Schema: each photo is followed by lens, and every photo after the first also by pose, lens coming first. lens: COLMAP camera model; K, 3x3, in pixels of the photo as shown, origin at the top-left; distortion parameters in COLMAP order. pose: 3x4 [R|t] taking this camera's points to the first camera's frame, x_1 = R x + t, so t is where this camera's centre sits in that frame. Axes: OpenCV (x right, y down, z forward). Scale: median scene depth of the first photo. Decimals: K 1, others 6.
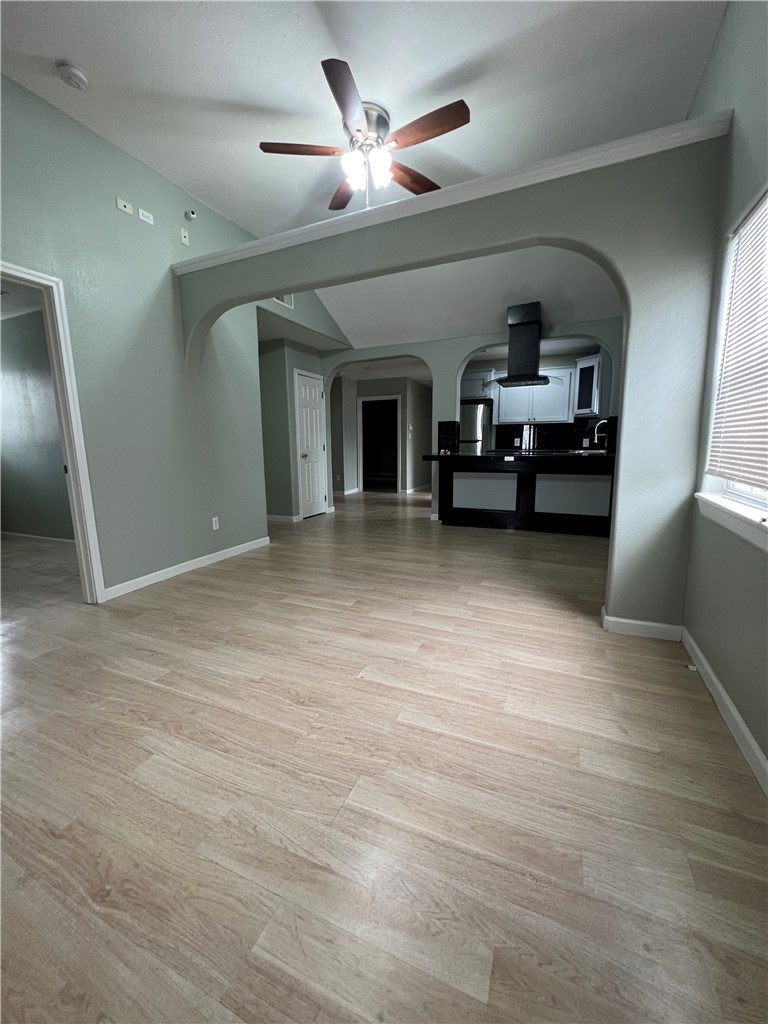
lens RADIAL K [[410.4, 0, 384.0], [0, 410.4, 512.0], [0, 0, 1]] dist [-0.000462, -0.000191]
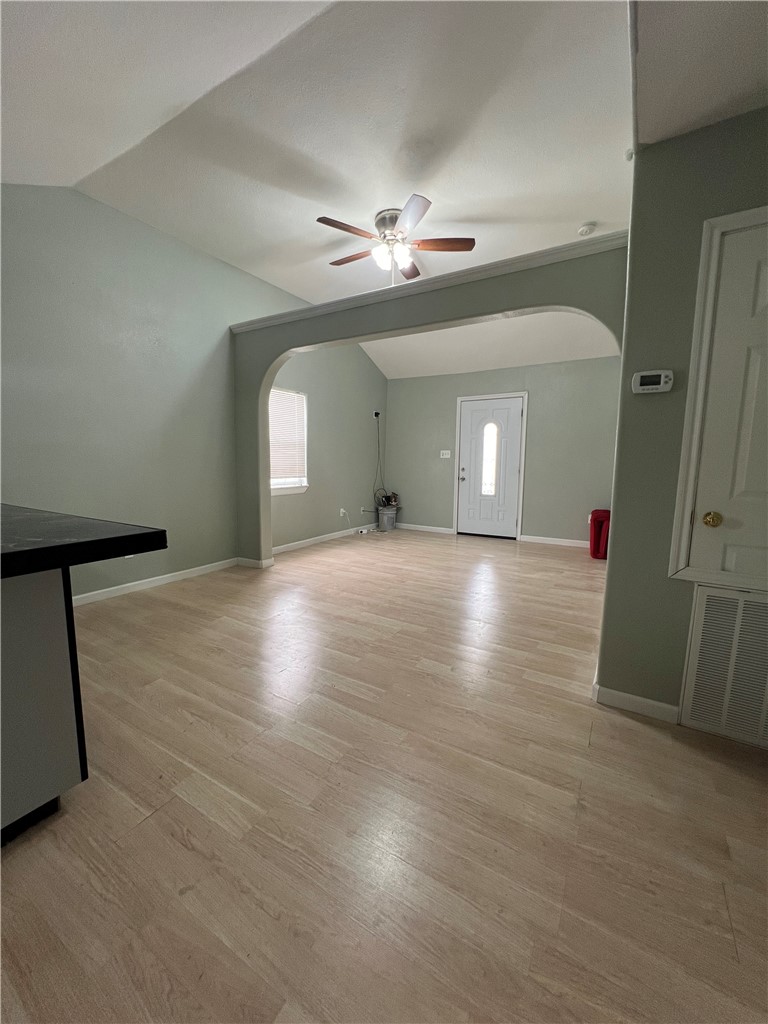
lens RADIAL K [[410.4, 0, 384.0], [0, 410.4, 512.0], [0, 0, 1]] dist [-0.000462, -0.000191]
pose [[-0.991608, -0.014305, 0.128486, -0.124690], [0.024435, 0.955207, 0.294927, -0.300255], [-0.126949, 0.295591, -0.946842, 1.624053]]
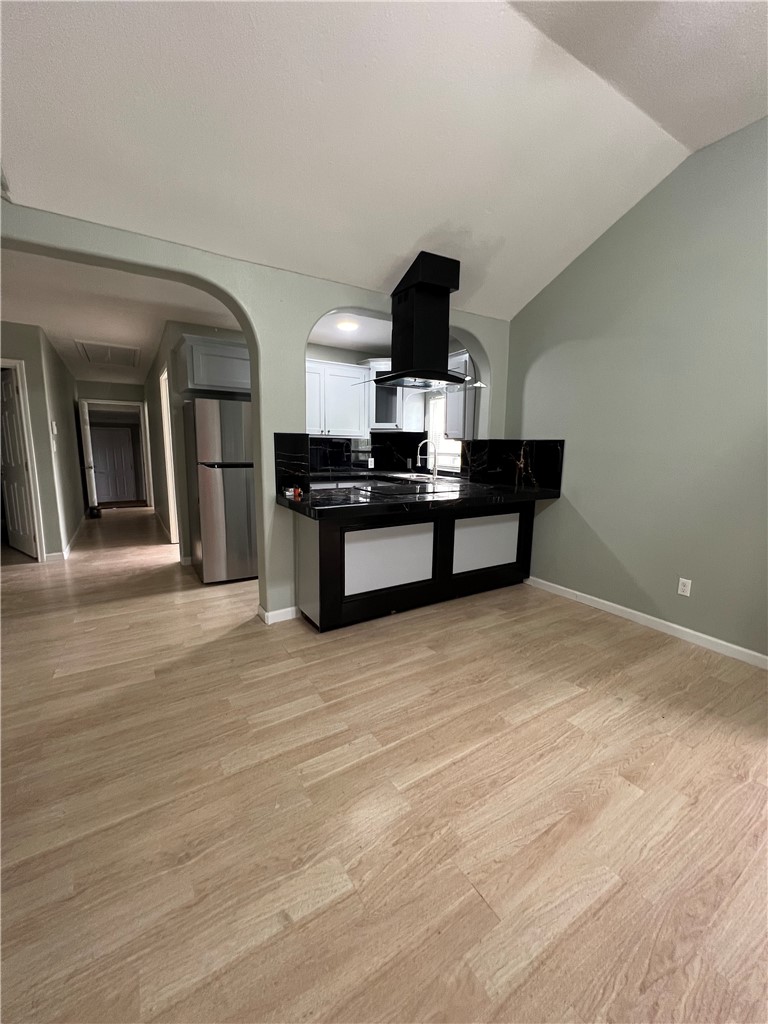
lens RADIAL K [[410.4, 0, 384.0], [0, 410.4, 512.0], [0, 0, 1]] dist [-0.000462, -0.000191]
pose [[0.557093, -0.117868, 0.822043, -0.315081], [0.120694, 0.990858, 0.060279, -0.199554], [-0.821632, 0.065635, 0.566226, 0.880620]]
